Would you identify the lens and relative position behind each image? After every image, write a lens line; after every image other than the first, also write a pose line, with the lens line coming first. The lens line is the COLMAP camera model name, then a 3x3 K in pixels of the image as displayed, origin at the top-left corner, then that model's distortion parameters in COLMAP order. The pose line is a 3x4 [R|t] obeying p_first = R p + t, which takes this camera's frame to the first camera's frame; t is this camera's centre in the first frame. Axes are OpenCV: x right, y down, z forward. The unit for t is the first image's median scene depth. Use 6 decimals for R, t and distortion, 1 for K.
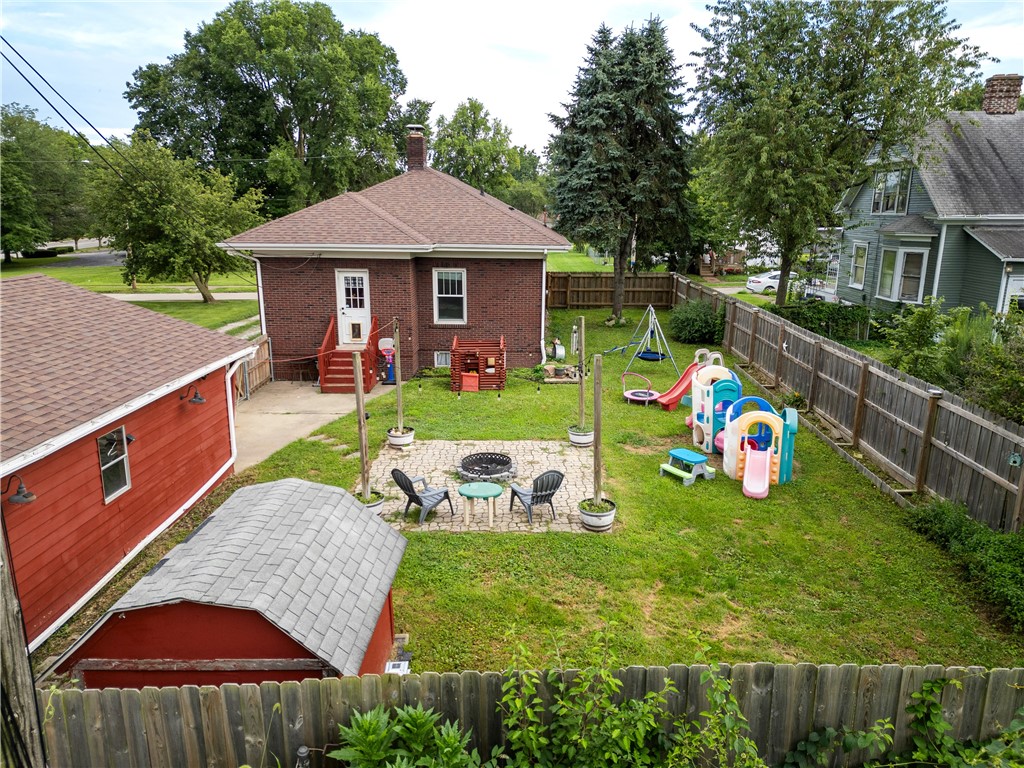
lens RADIAL K [[716.8, 0, 512.0], [0, 716.8, 384.0], [0, 0, 1]] dist [0.075975, -0.070196]
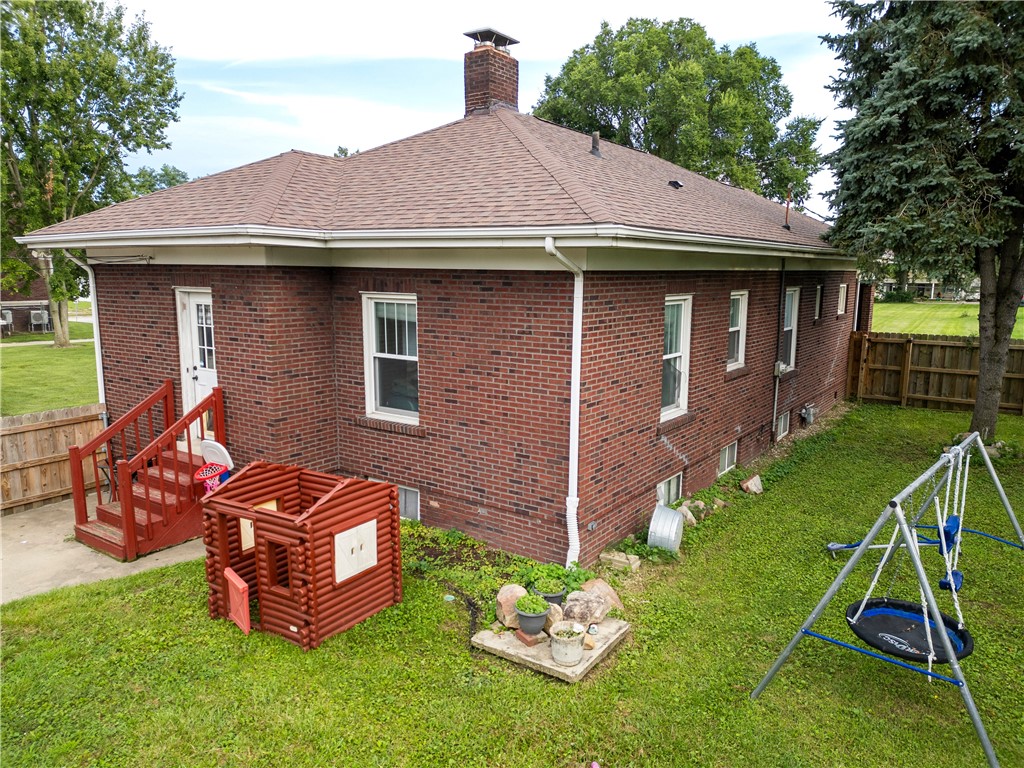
lens RADIAL K [[716.8, 0, 512.0], [0, 716.8, 384.0], [0, 0, 1]] dist [0.075975, -0.070196]
pose [[0.833960, 0.085394, -0.545177, 0.164316], [-0.132255, 0.990090, -0.047229, -0.074847], [0.535742, 0.111490, 0.836989, 0.530020]]
